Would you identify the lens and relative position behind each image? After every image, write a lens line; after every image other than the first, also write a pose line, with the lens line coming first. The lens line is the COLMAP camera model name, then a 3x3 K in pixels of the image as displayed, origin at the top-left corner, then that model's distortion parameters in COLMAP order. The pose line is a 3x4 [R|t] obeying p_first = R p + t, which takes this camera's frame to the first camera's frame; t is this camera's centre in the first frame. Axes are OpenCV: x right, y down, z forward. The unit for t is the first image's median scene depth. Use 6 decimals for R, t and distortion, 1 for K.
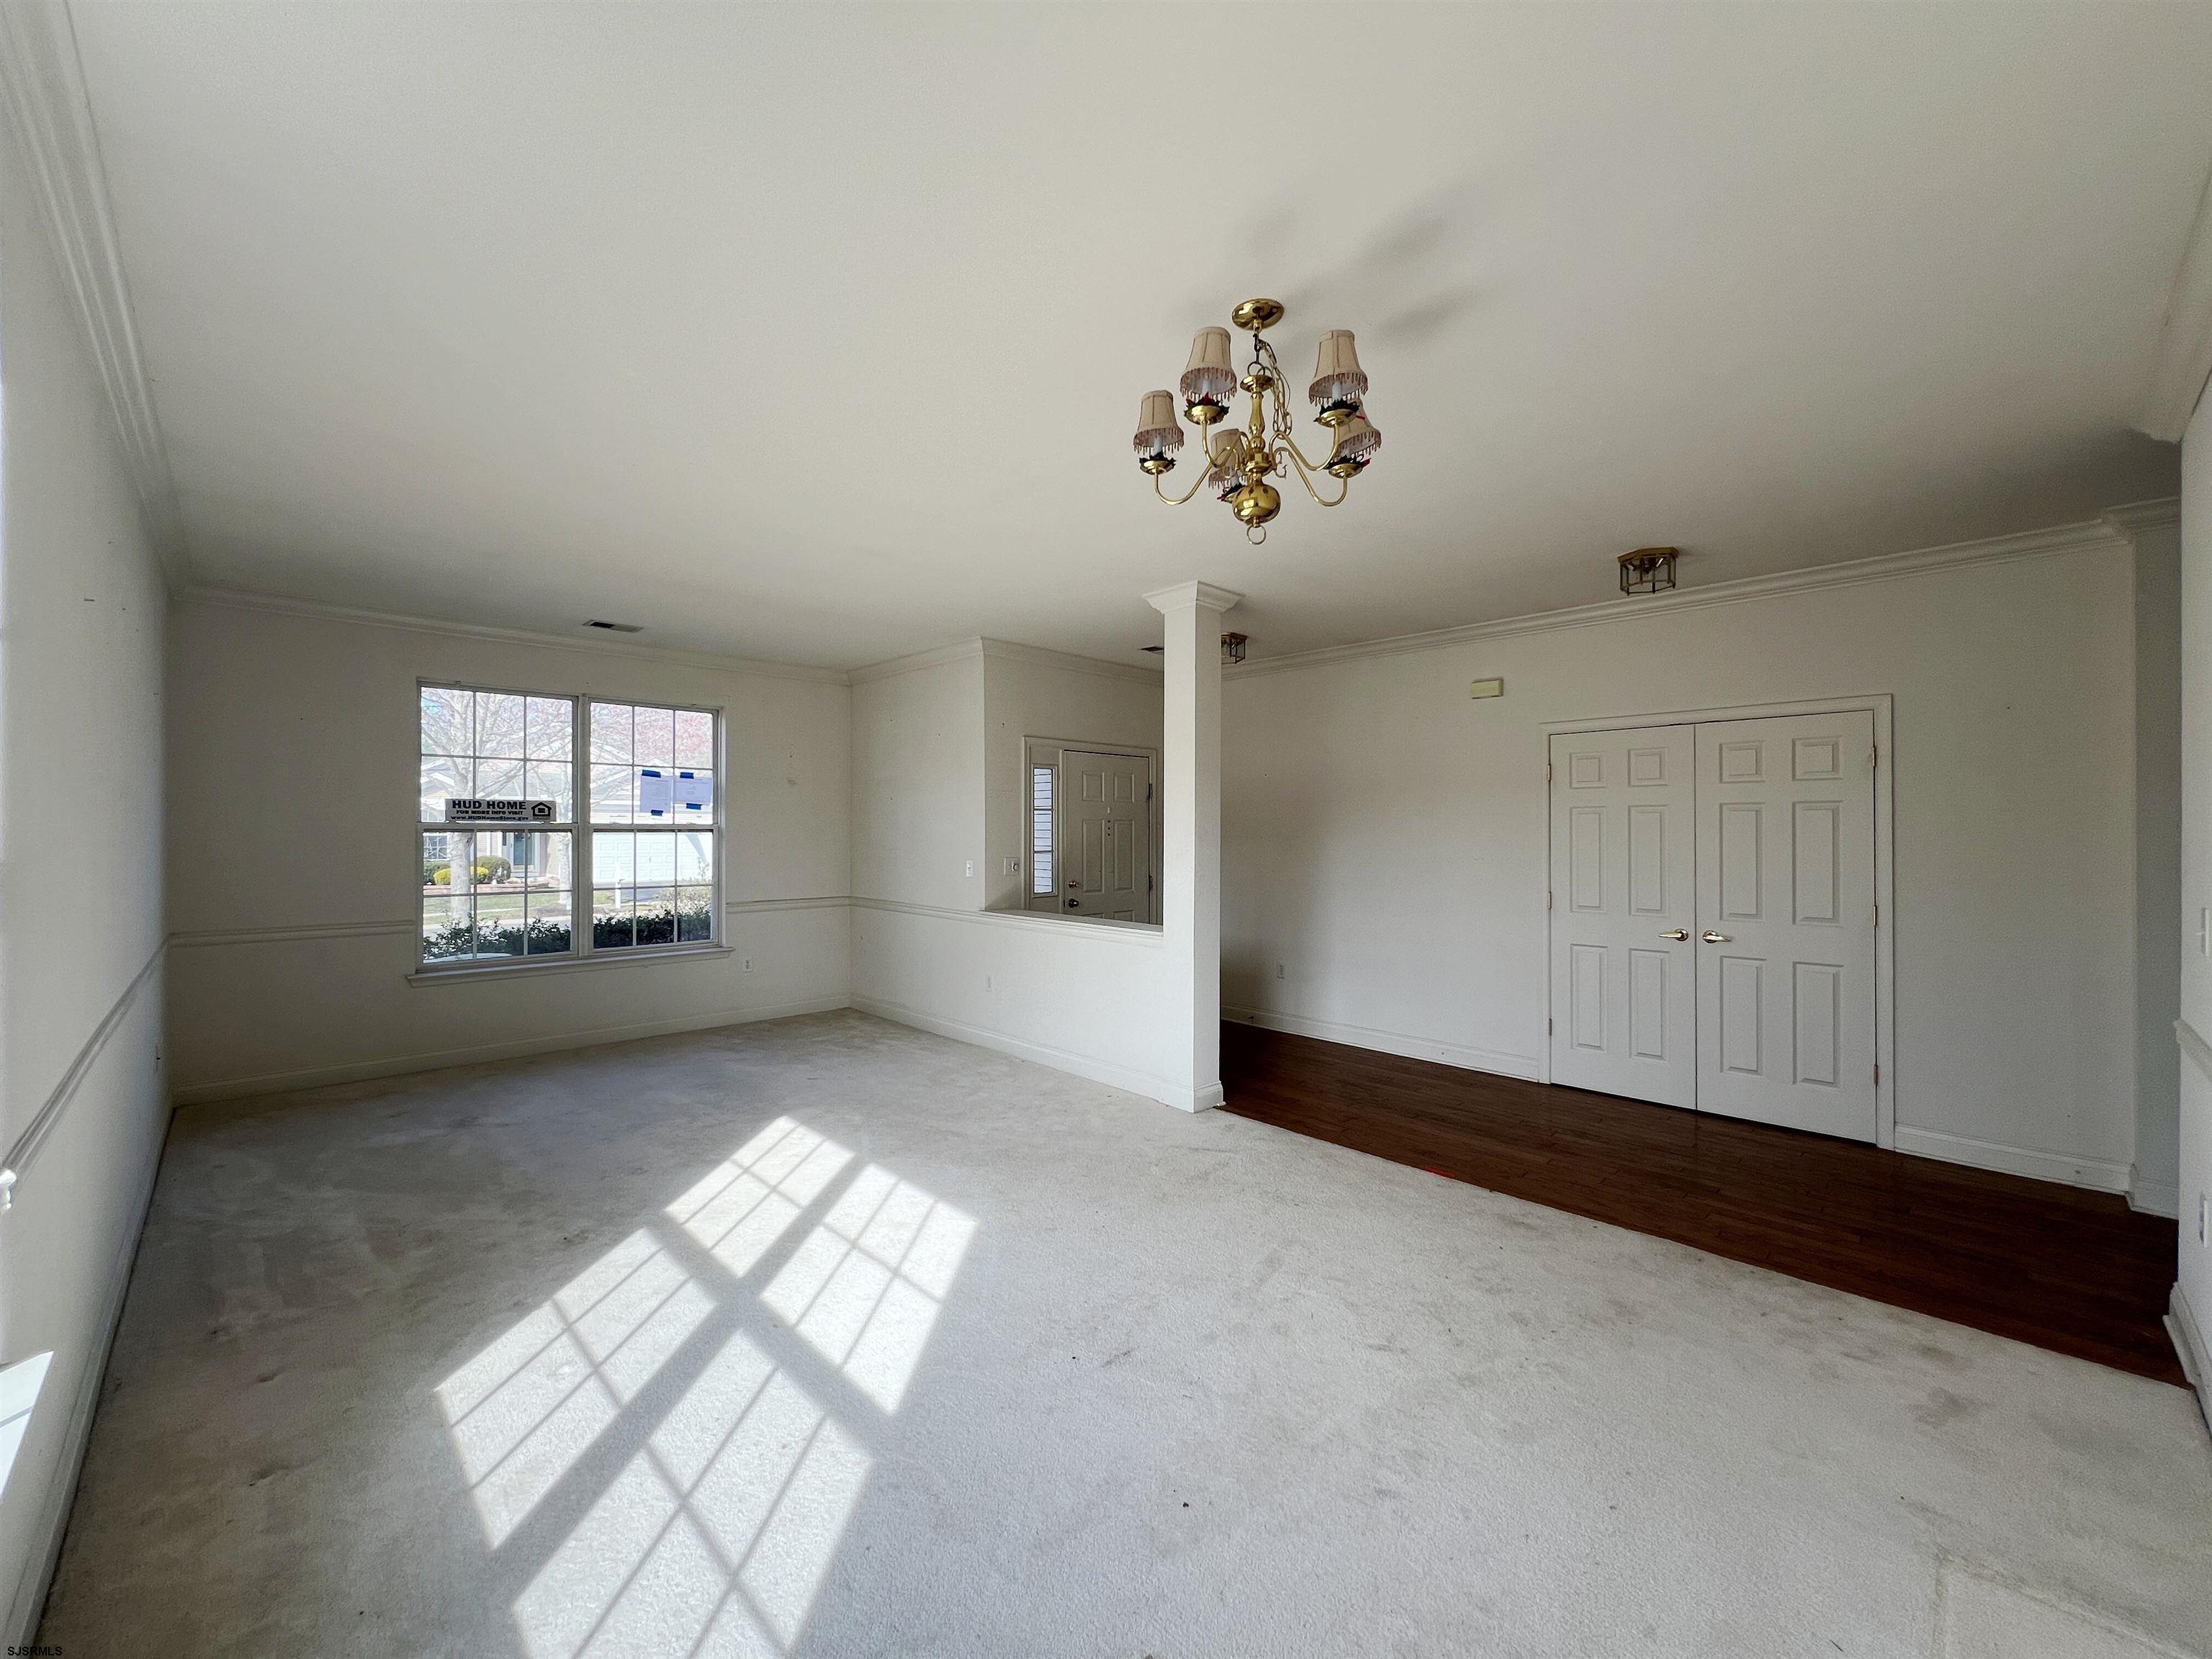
lens RADIAL K [[883.2, 0, 1099.5], [0, 883.2, 830.5], [0, 0, 1]] dist [0.000928, -0.000440]
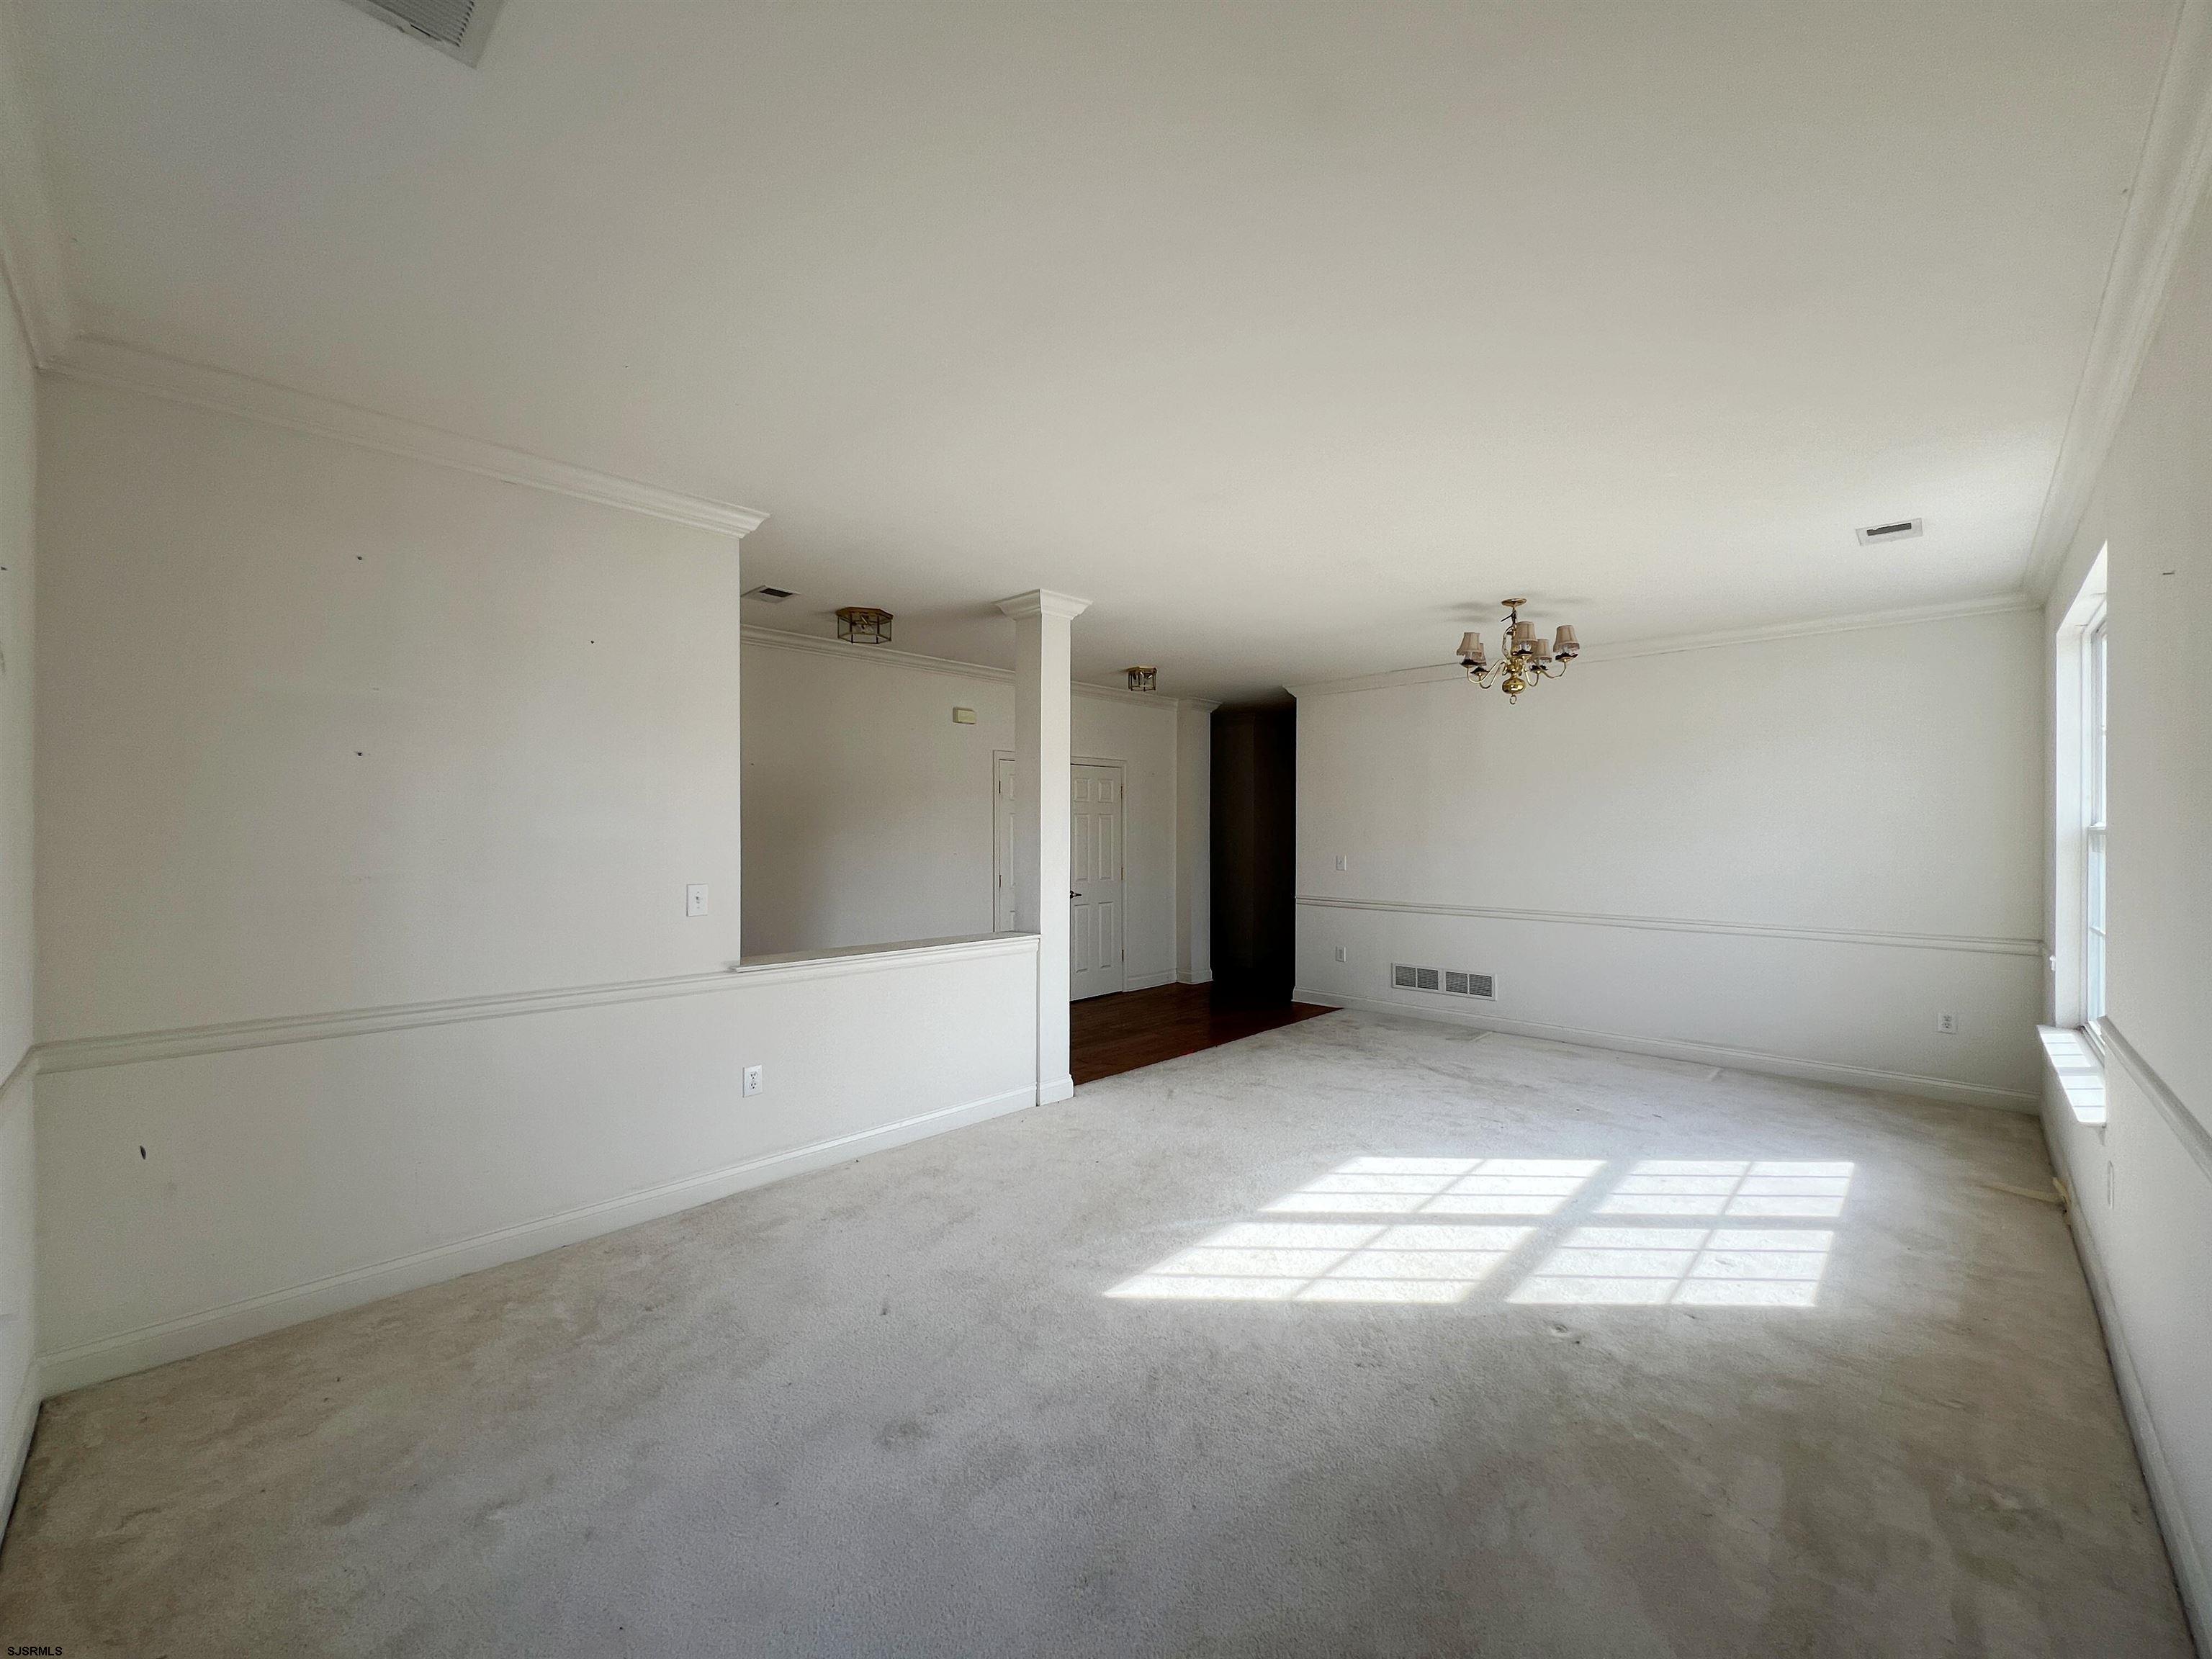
lens RADIAL K [[883.2, 0, 1097.4], [0, 883.2, 820.4], [0, 0, 1]] dist [0.000928, -0.000440]
pose [[-0.031439, 0.008847, 0.999467, -1.224253], [-0.000381, 0.999961, -0.008863, -0.004584], [-0.999506, -0.000660, -0.031435, 1.280413]]
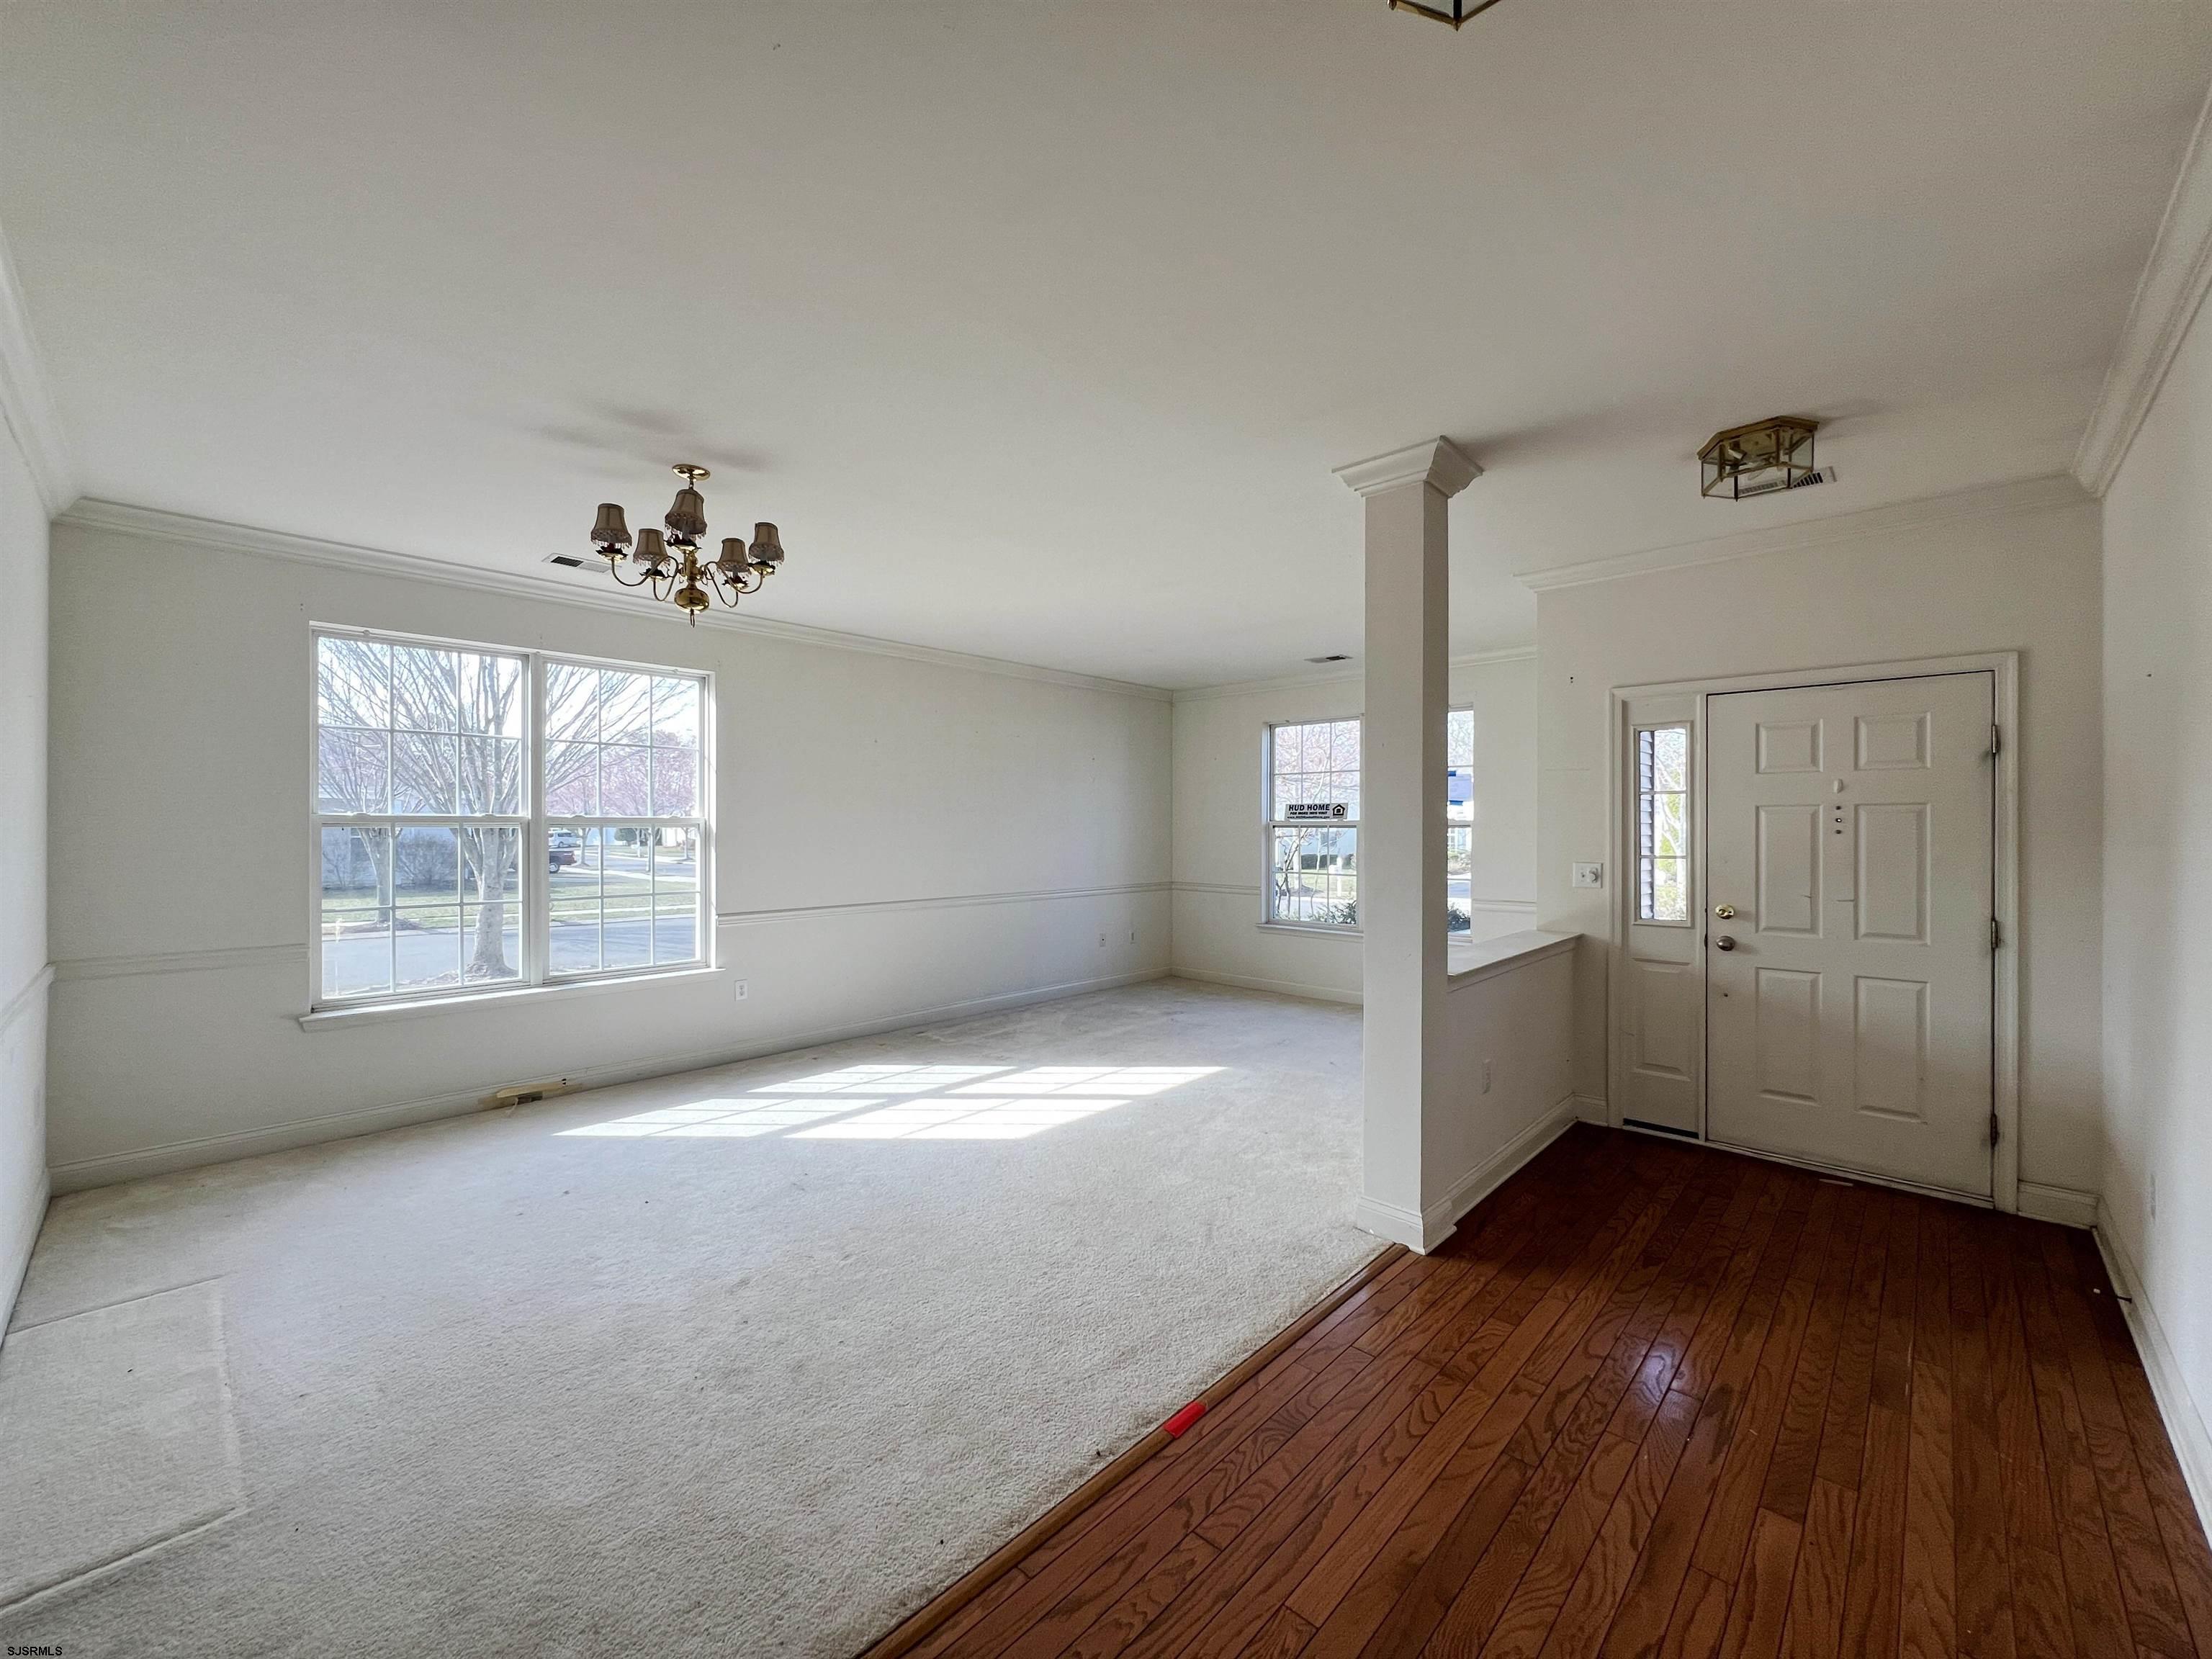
lens RADIAL K [[883.2, 0, 1106.0], [0, 883.2, 835.6], [0, 0, 1]] dist [0.000928, -0.000440]
pose [[0.042523, 0.007184, -0.999070, 1.007861], [-0.002799, 0.999971, 0.007071, 0.008023], [0.999092, 0.002496, 0.042542, 0.982590]]
